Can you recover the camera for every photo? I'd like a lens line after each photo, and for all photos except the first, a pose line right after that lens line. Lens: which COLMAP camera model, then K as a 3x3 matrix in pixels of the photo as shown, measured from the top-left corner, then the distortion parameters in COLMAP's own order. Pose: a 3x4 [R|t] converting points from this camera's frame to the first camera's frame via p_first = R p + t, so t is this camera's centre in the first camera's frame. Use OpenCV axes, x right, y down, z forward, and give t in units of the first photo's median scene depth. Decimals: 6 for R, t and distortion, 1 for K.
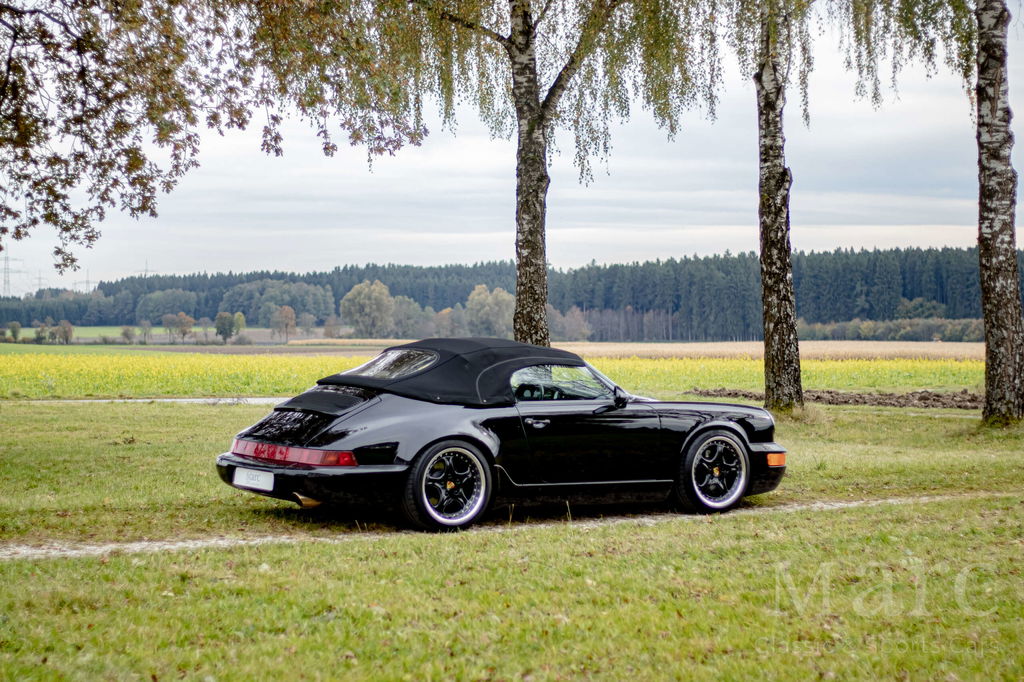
lens RADIAL K [[2376.2, 0, 509.2], [0, 2376.2, 337.2], [0, 0, 1]] dist [-0.094002, 0.000000]
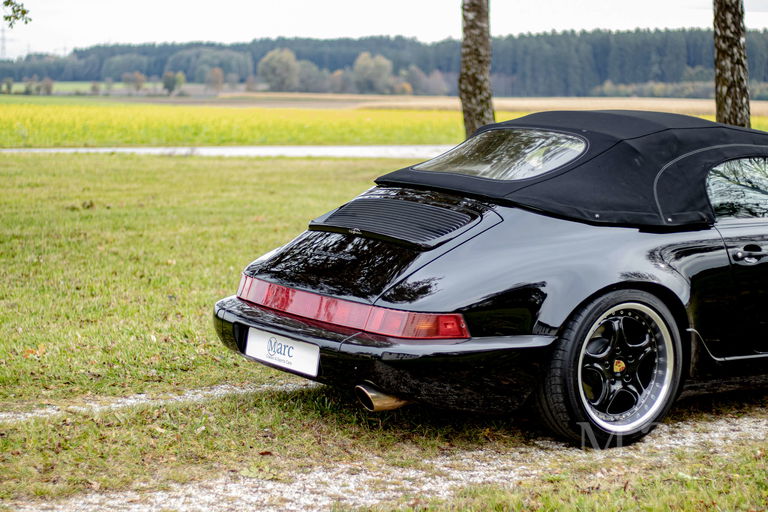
lens RADIAL K [[1782.2, 0, 388.6], [0, 1782.2, 254.4], [0, 0, 1]] dist [-0.094002, 0.000000]
pose [[0.999951, 0.008975, 0.004080, -0.035320], [-0.009306, 0.995871, 0.090303, -0.001722], [-0.003253, -0.090336, 0.995906, 0.239493]]
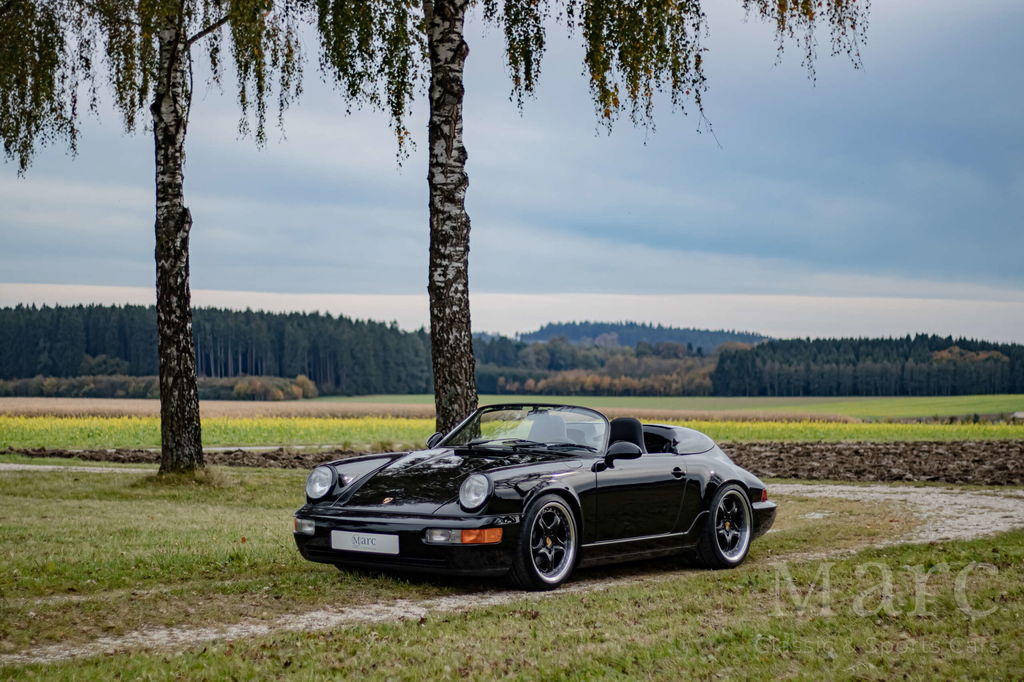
lens RADIAL K [[2376.2, 0, 509.2], [0, 2376.2, 344.1], [0, 0, 1]] dist [-0.094002, 0.000000]
pose [[0.940545, 0.010418, 0.339509, -0.076708], [-0.003216, 0.999758, -0.021768, 0.000773], [-0.339654, 0.019382, 0.940351, 0.097581]]
